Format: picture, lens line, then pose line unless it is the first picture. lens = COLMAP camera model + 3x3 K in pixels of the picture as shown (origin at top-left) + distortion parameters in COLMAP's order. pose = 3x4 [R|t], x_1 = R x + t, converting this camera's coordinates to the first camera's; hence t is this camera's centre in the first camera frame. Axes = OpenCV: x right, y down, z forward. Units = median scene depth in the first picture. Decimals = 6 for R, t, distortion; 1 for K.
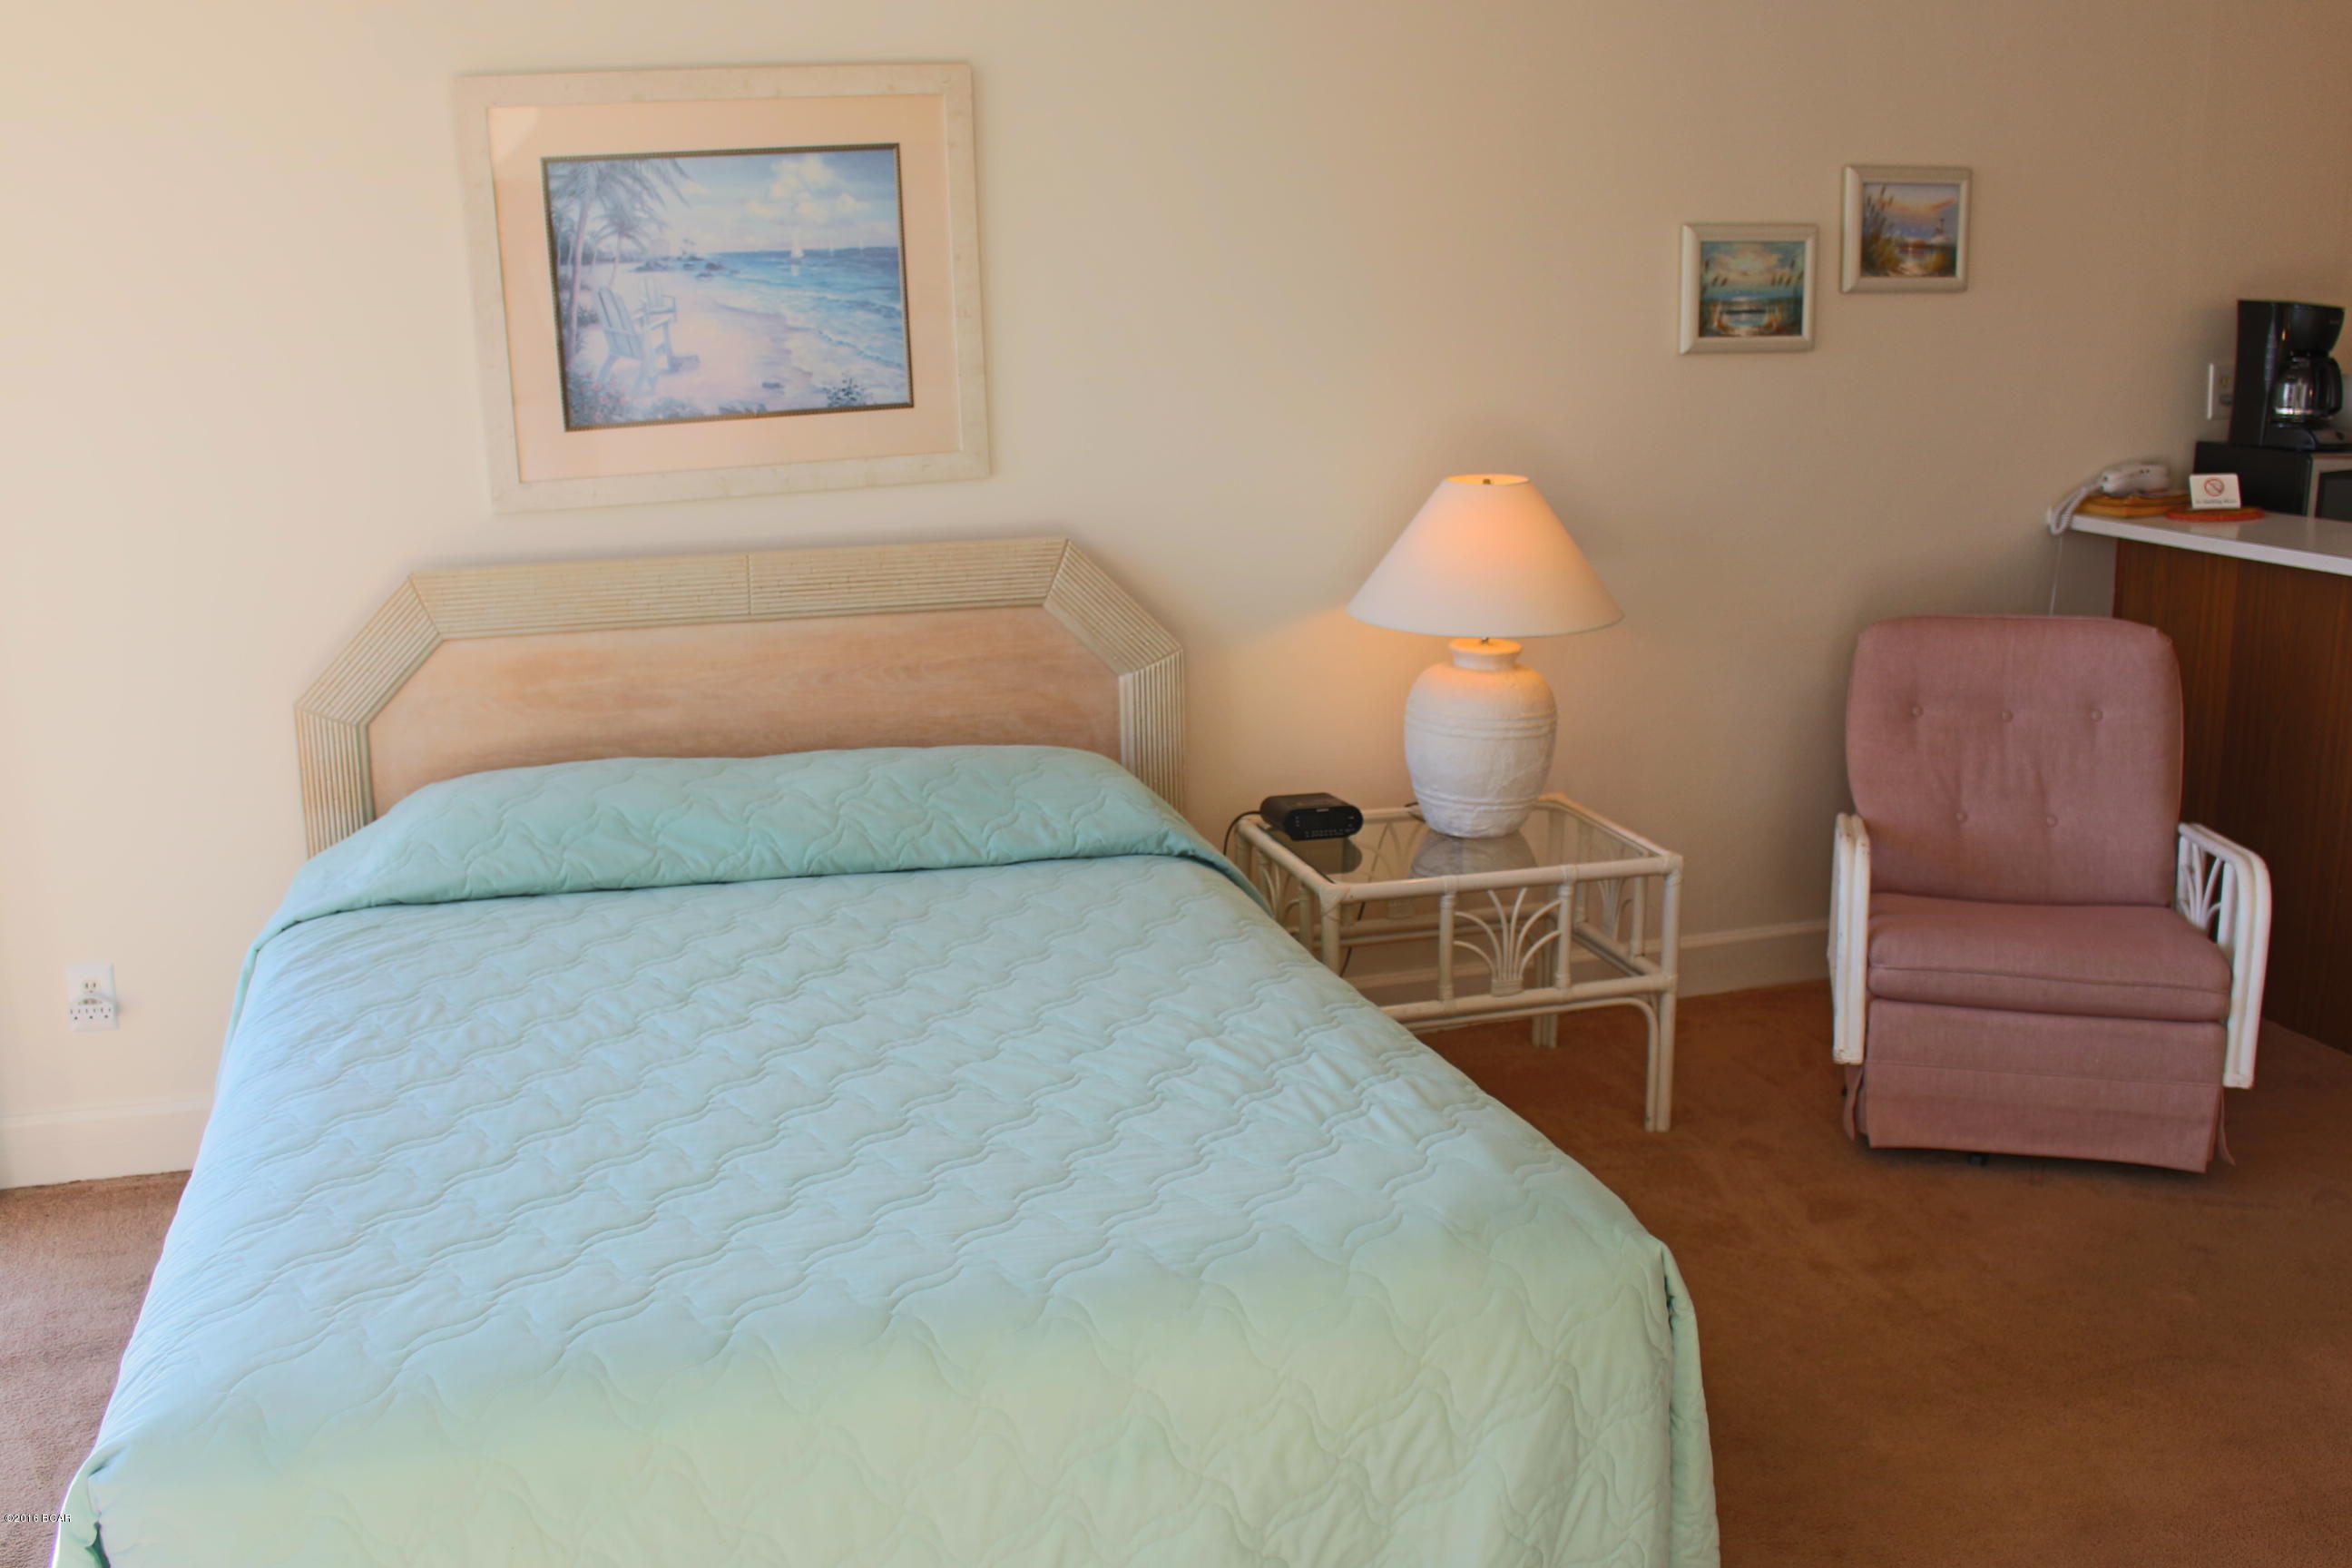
lens RADIAL K [[2164.8, 0, 1171.3], [0, 2164.8, 783.8], [0, 0, 1]] dist [-0.162144, 0.132244]
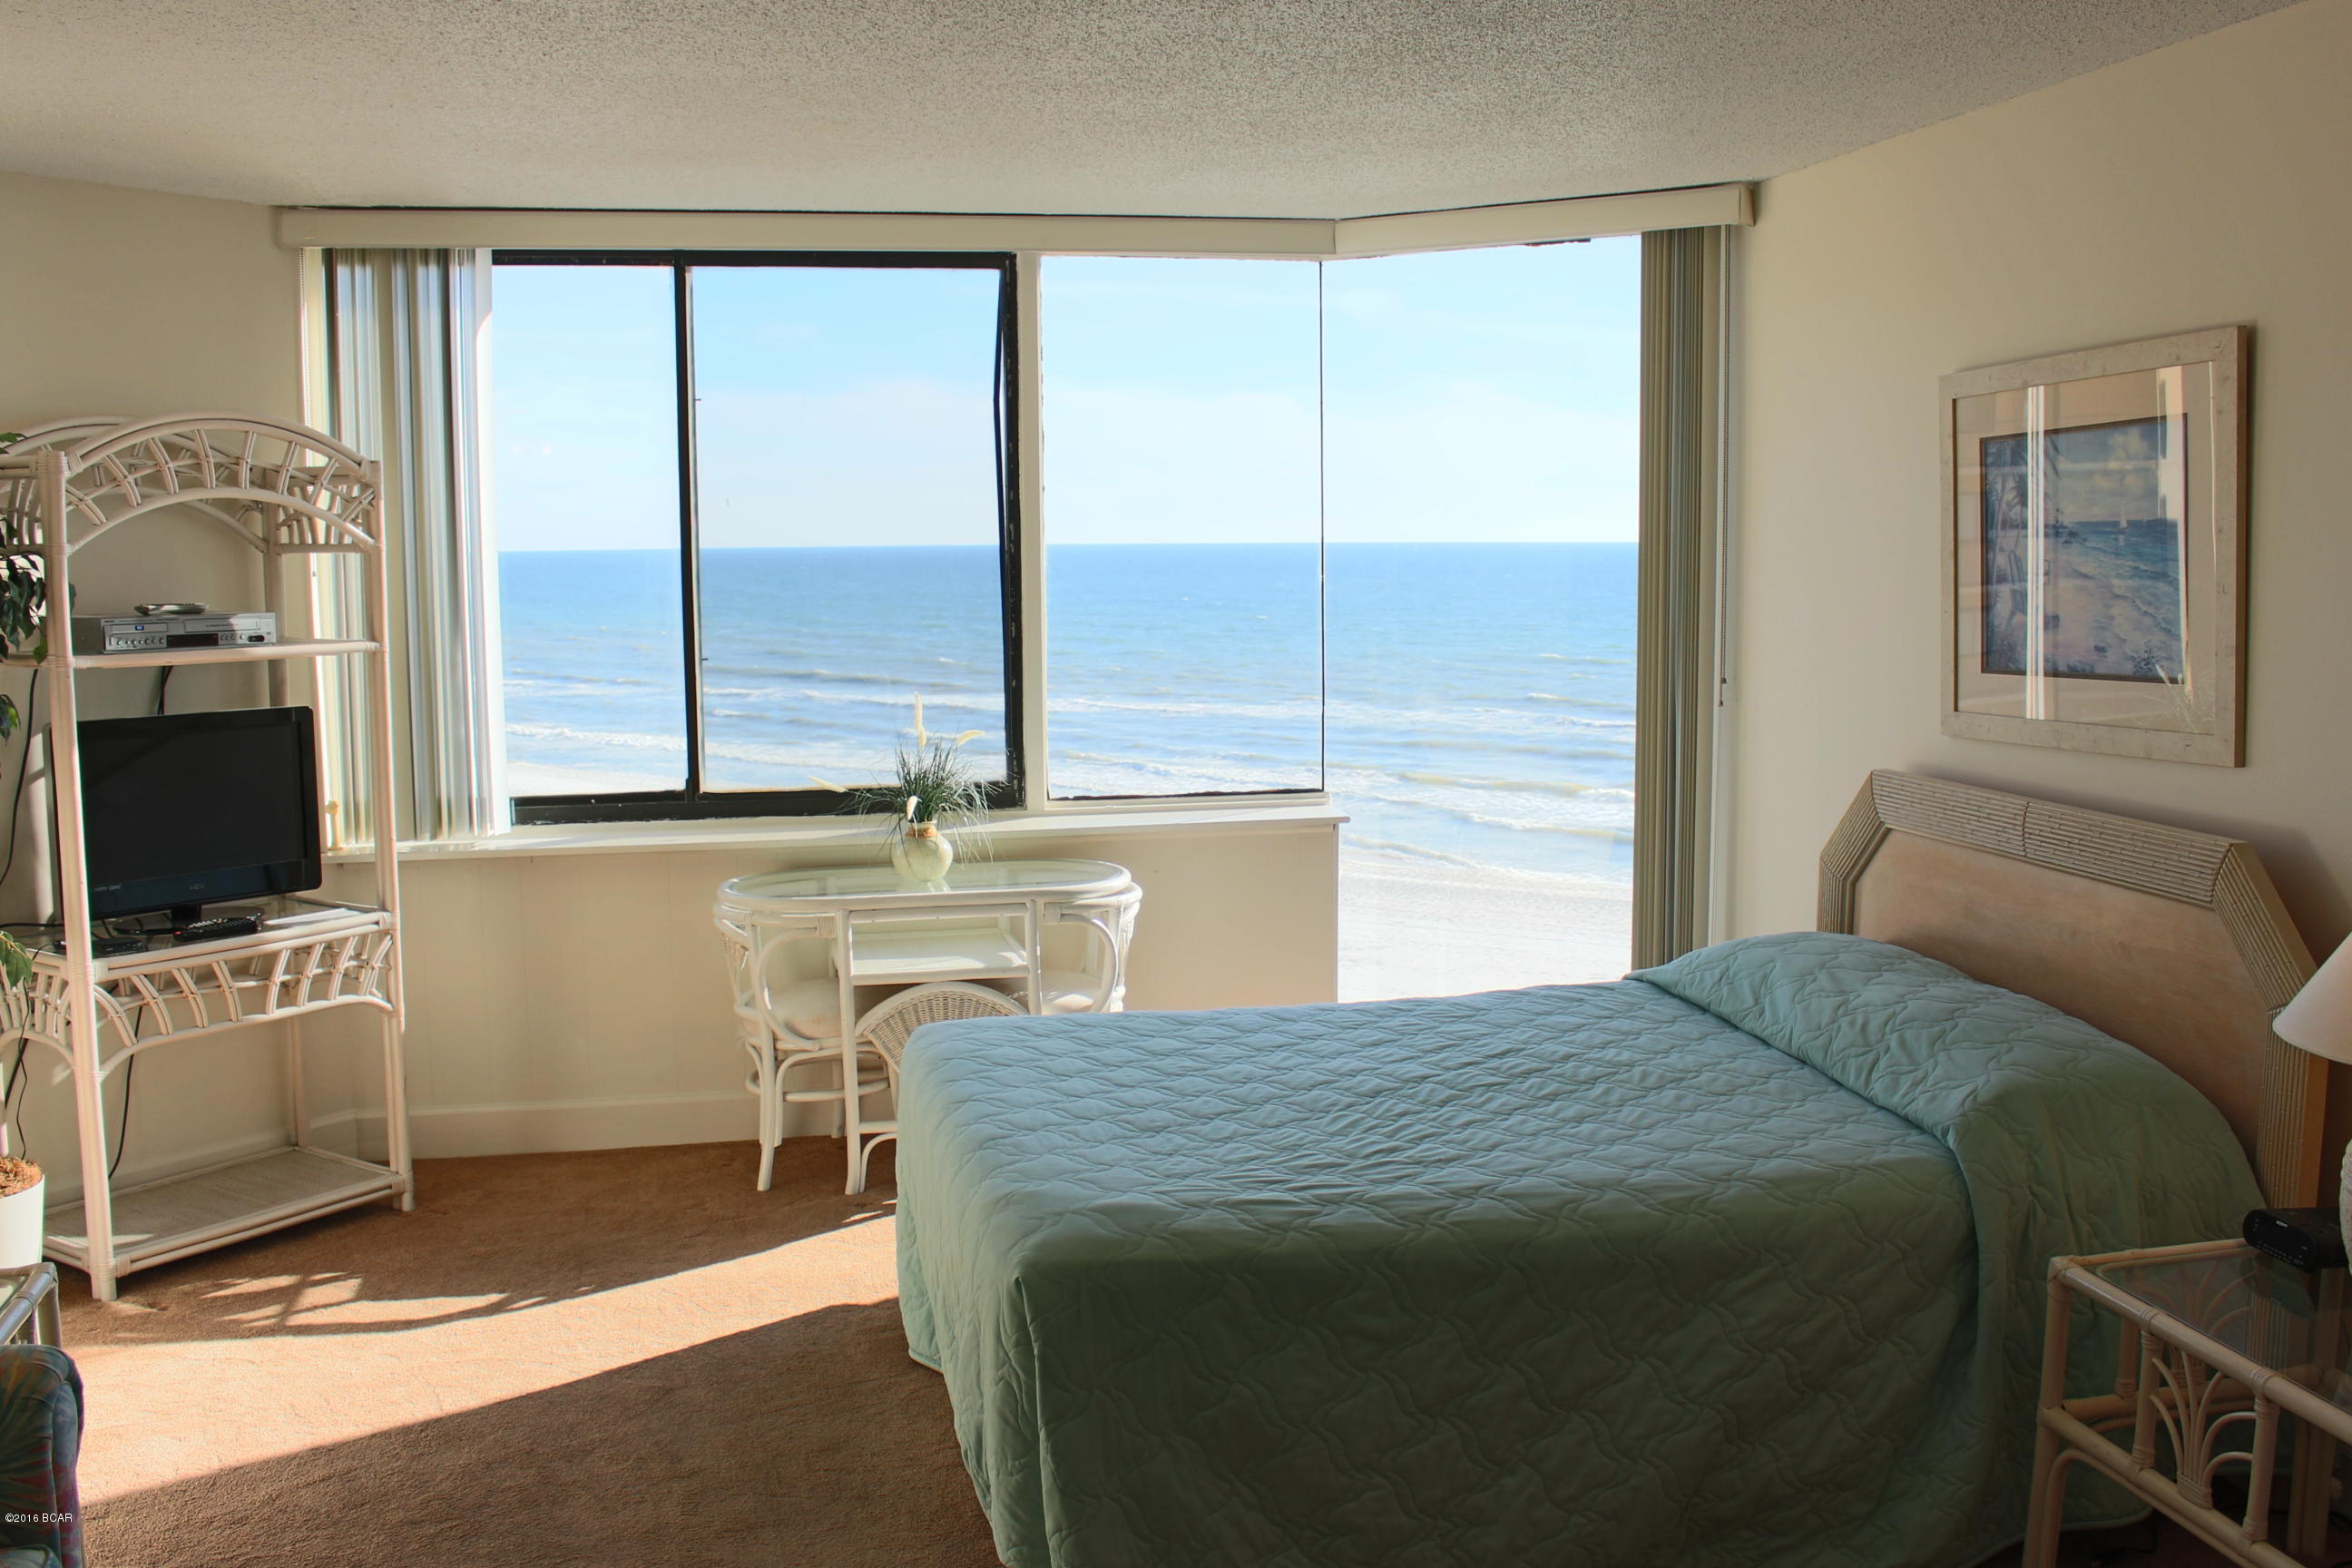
lens RADIAL K [[2164.8, 0, 1171.3], [0, 2164.8, 783.8], [0, 0, 1]] dist [-0.162144, 0.132244]
pose [[-0.079801, 0.124680, -0.988983, 0.870945], [-0.223078, 0.964749, 0.139625, -0.165832], [0.971529, 0.231763, -0.049174, 0.630287]]
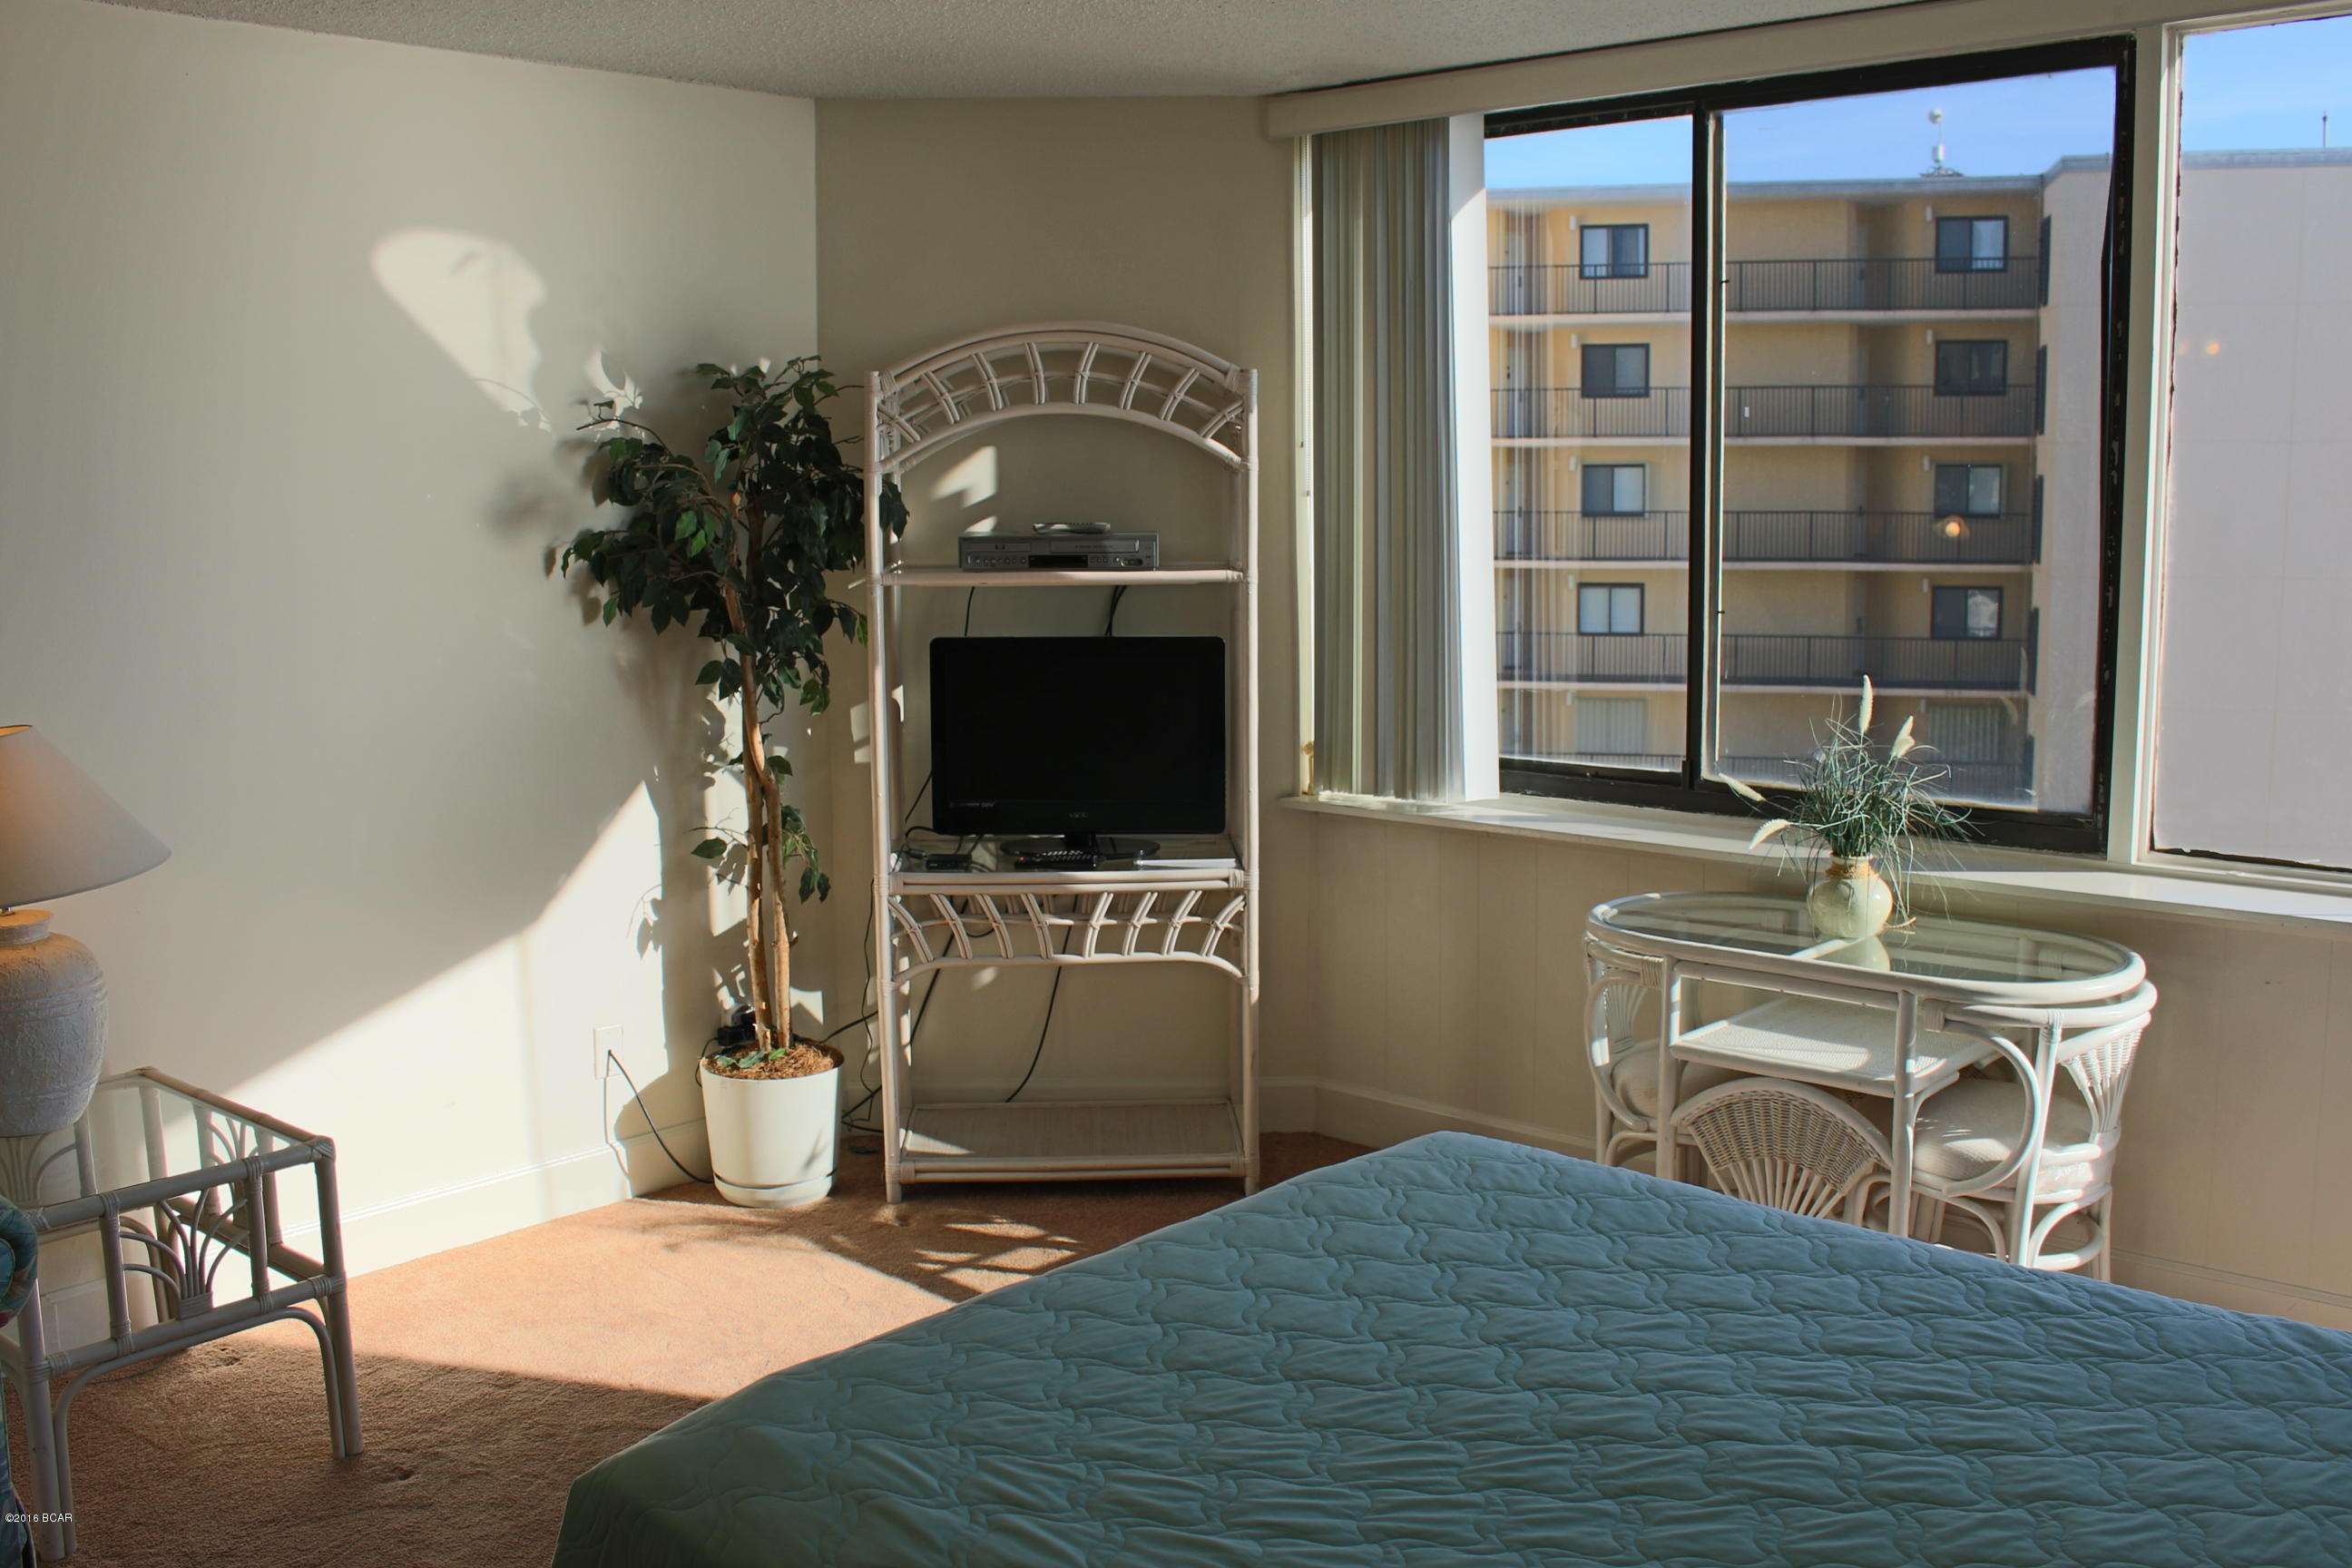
lens RADIAL K [[2164.8, 0, 1171.3], [0, 2164.8, 783.8], [0, 0, 1]] dist [-0.162144, 0.132244]
pose [[-0.860281, 0.094244, -0.501034, 0.259653], [-0.096655, 0.934792, 0.341793, -0.253519], [0.500574, 0.342466, -0.795074, 1.040154]]
